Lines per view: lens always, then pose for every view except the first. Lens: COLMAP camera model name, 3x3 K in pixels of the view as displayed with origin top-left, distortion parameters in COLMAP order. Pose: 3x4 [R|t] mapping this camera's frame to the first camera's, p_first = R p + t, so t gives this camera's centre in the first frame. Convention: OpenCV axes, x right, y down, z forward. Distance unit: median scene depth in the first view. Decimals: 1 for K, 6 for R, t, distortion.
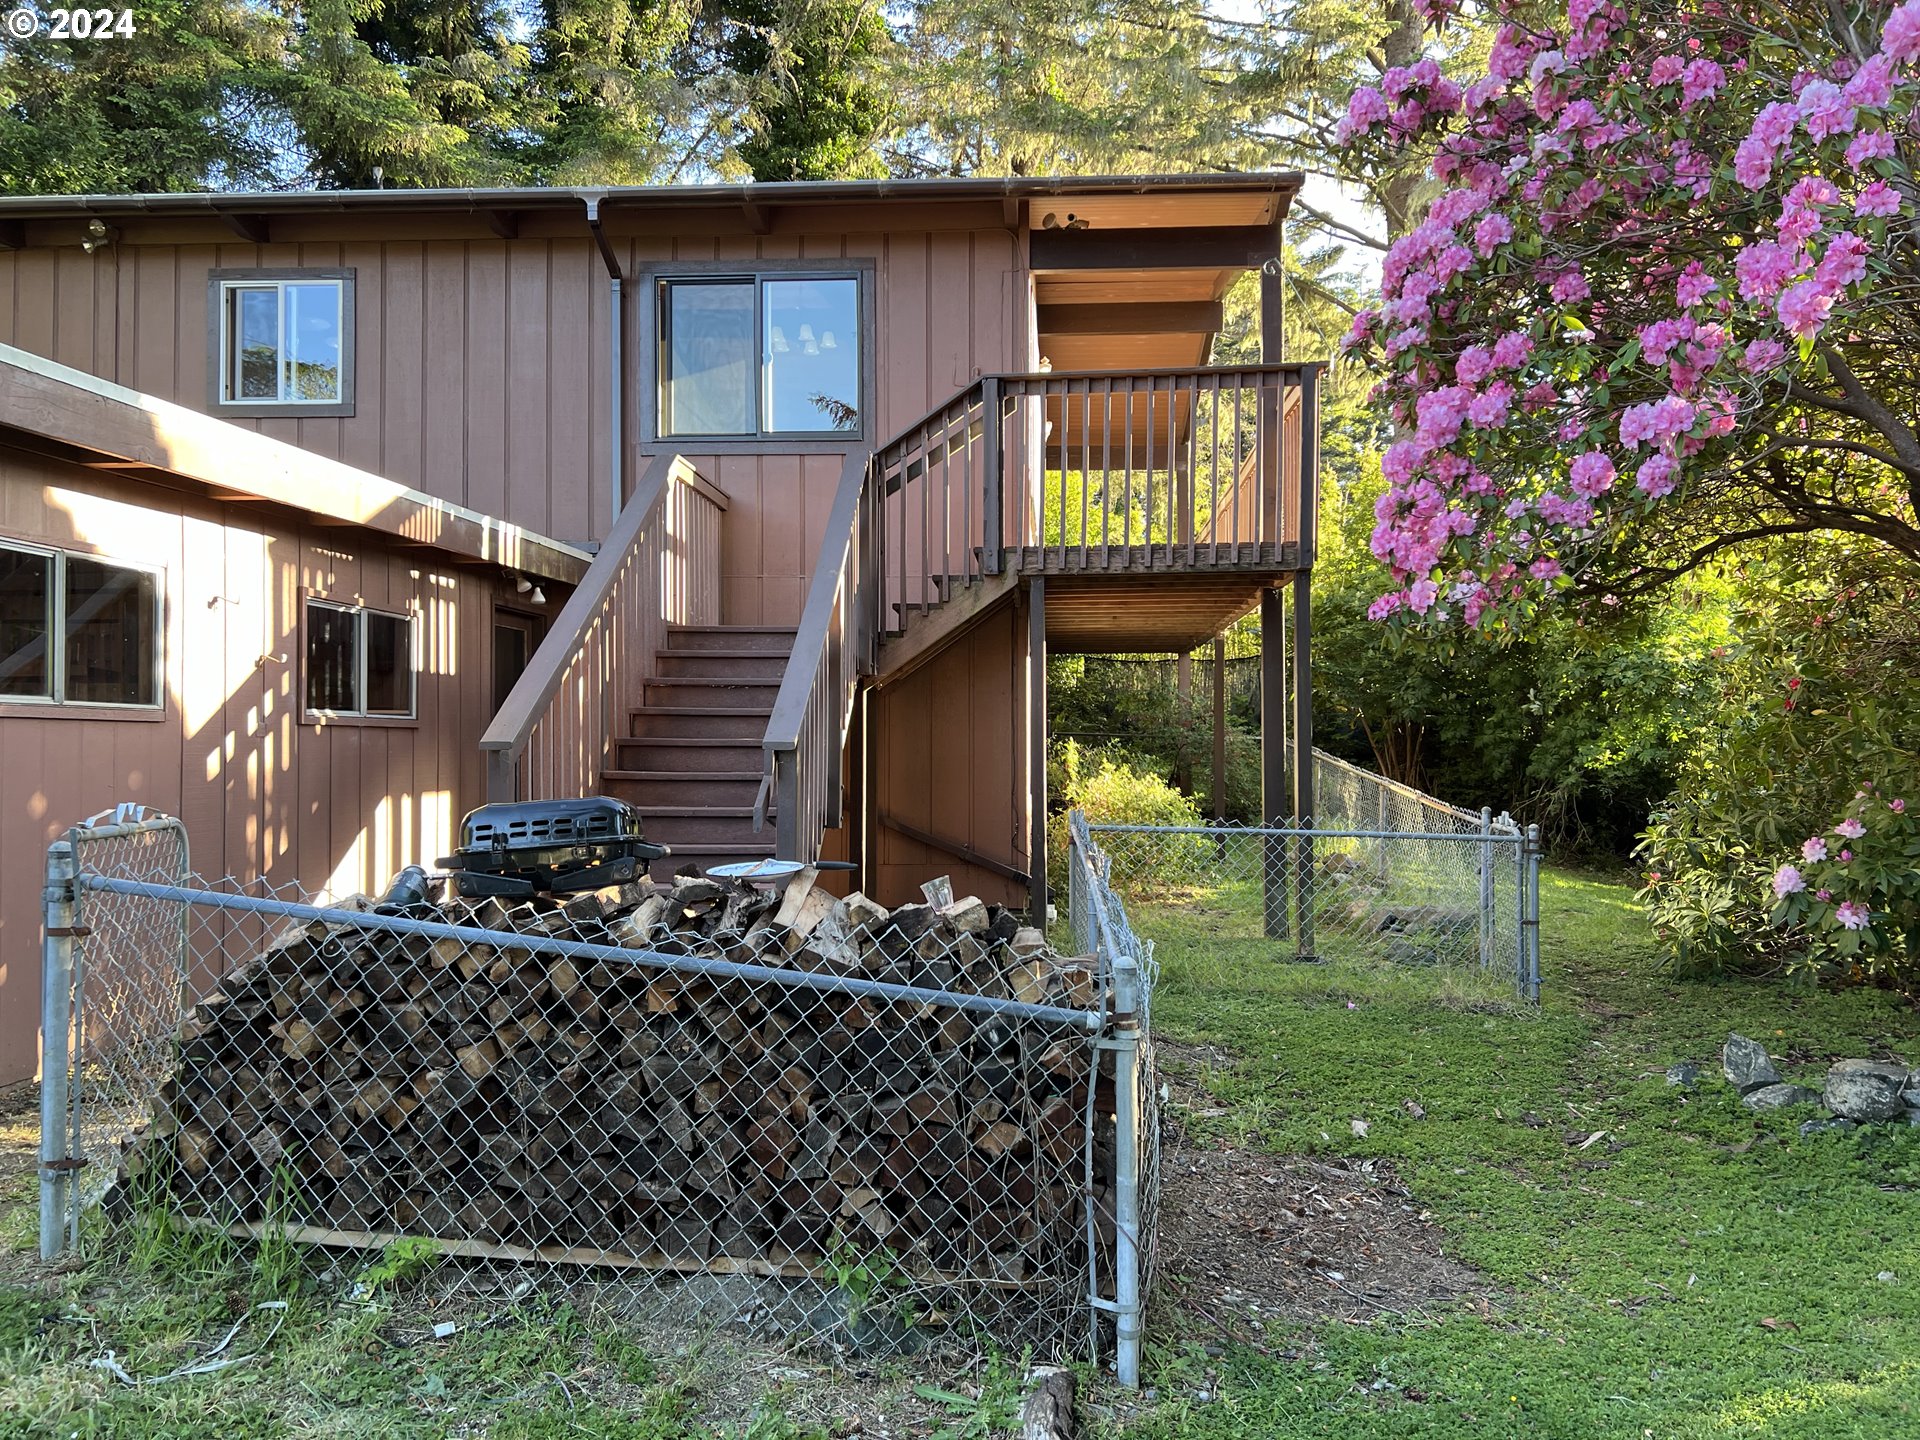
lens RADIAL K [[1471.3, 0, 956.8], [0, 1471.3, 710.3], [0, 0, 1]] dist [0.002866, -0.001138]
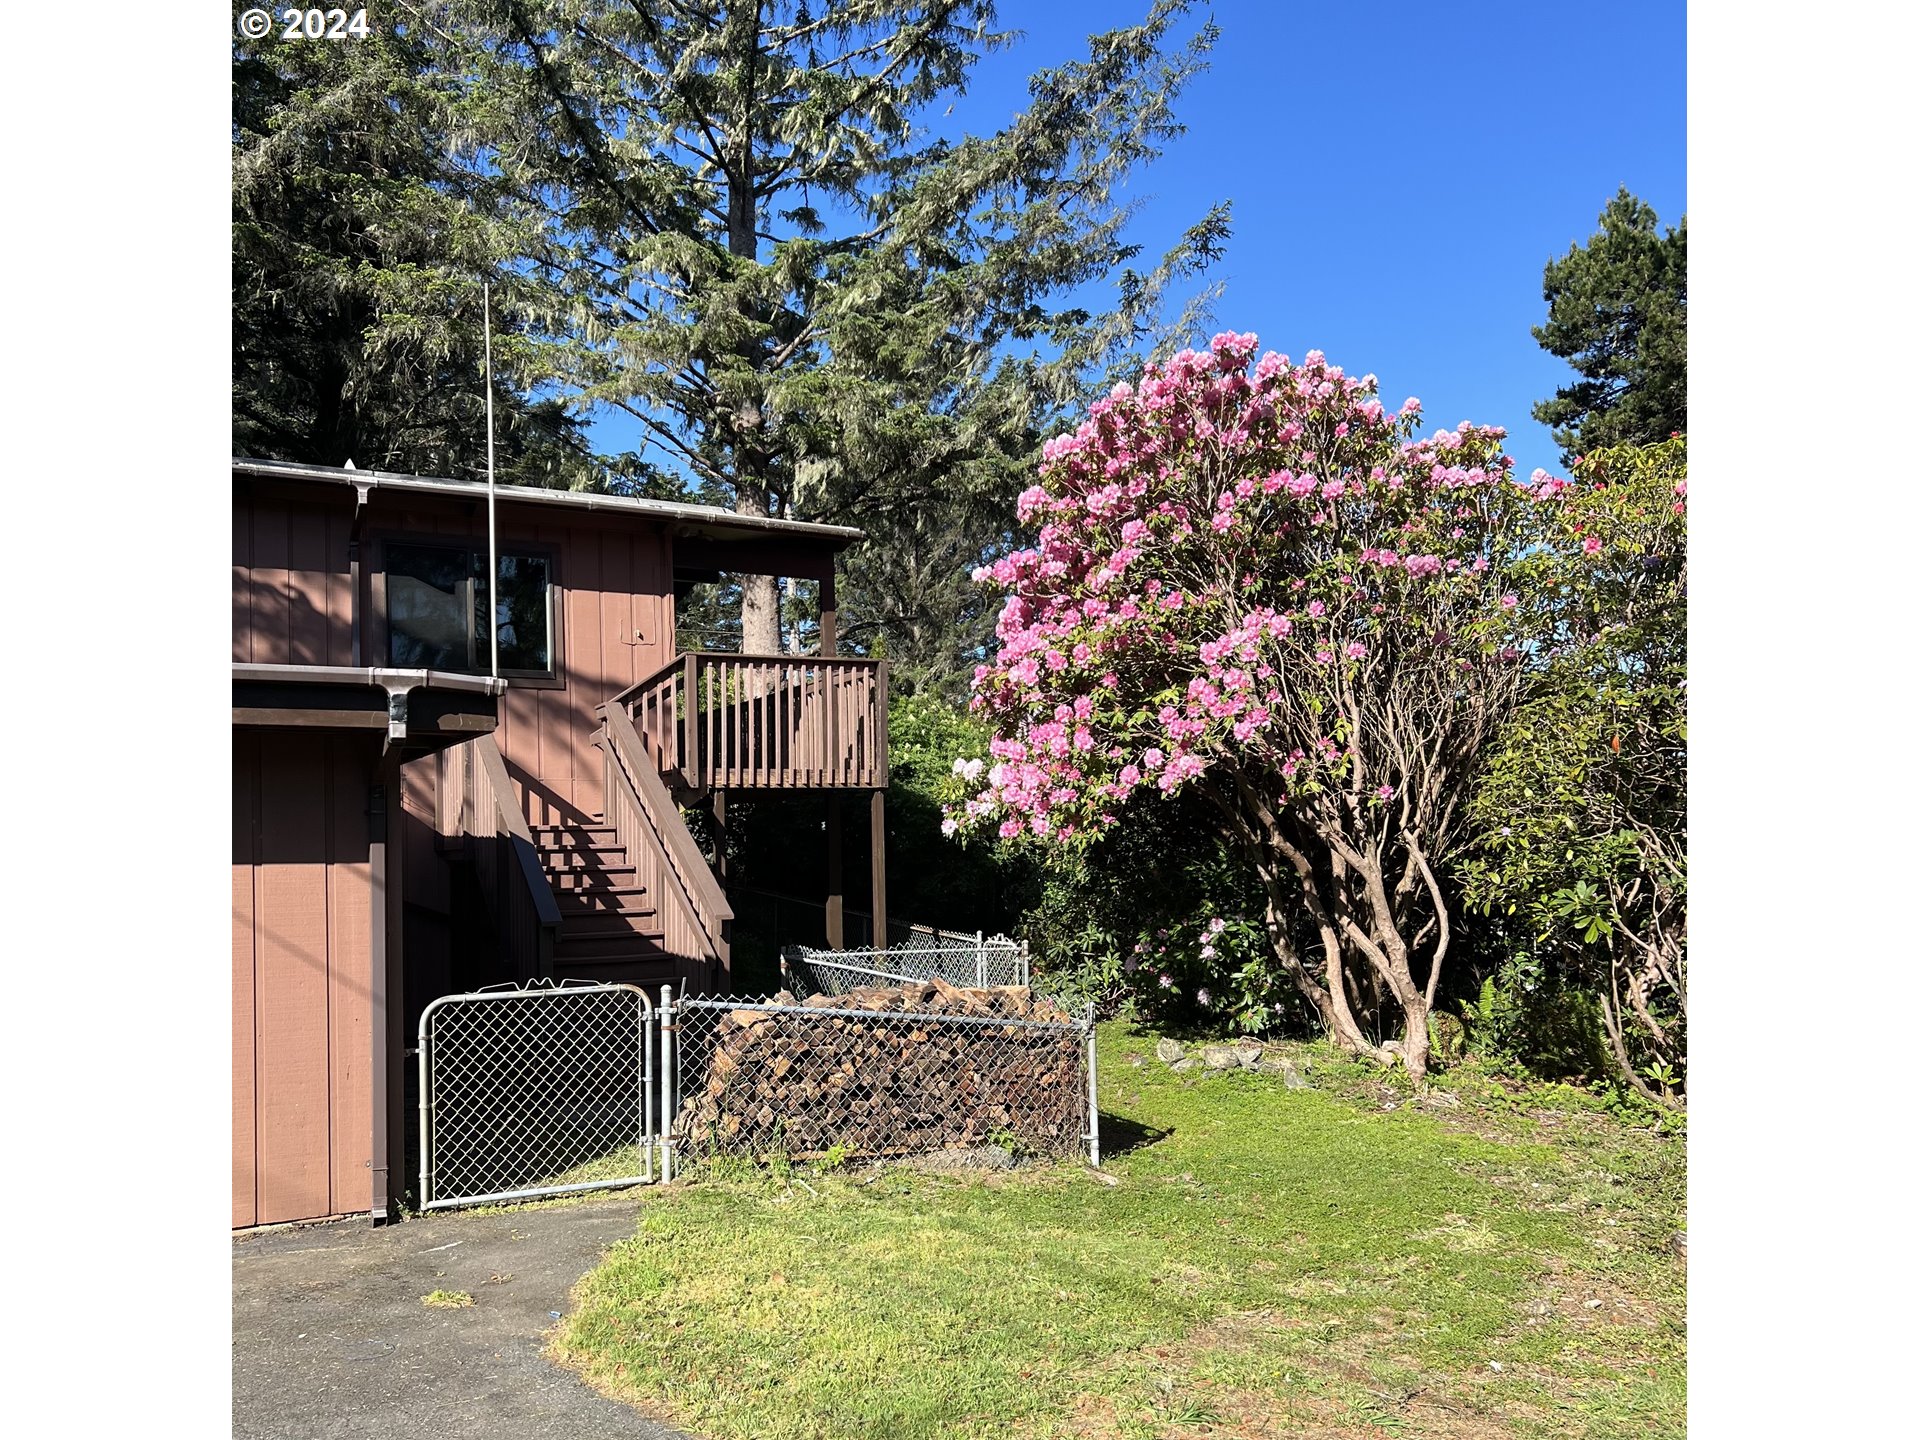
lens RADIAL K [[1471.3, 0, 963.9], [0, 1471.3, 723.1], [0, 0, 1]] dist [0.002866, -0.001138]
pose [[0.840593, 0.035688, 0.540491, -0.758394], [0.002745, 0.997534, -0.070134, -0.072455], [-0.541661, 0.060438, 0.838421, -0.554920]]
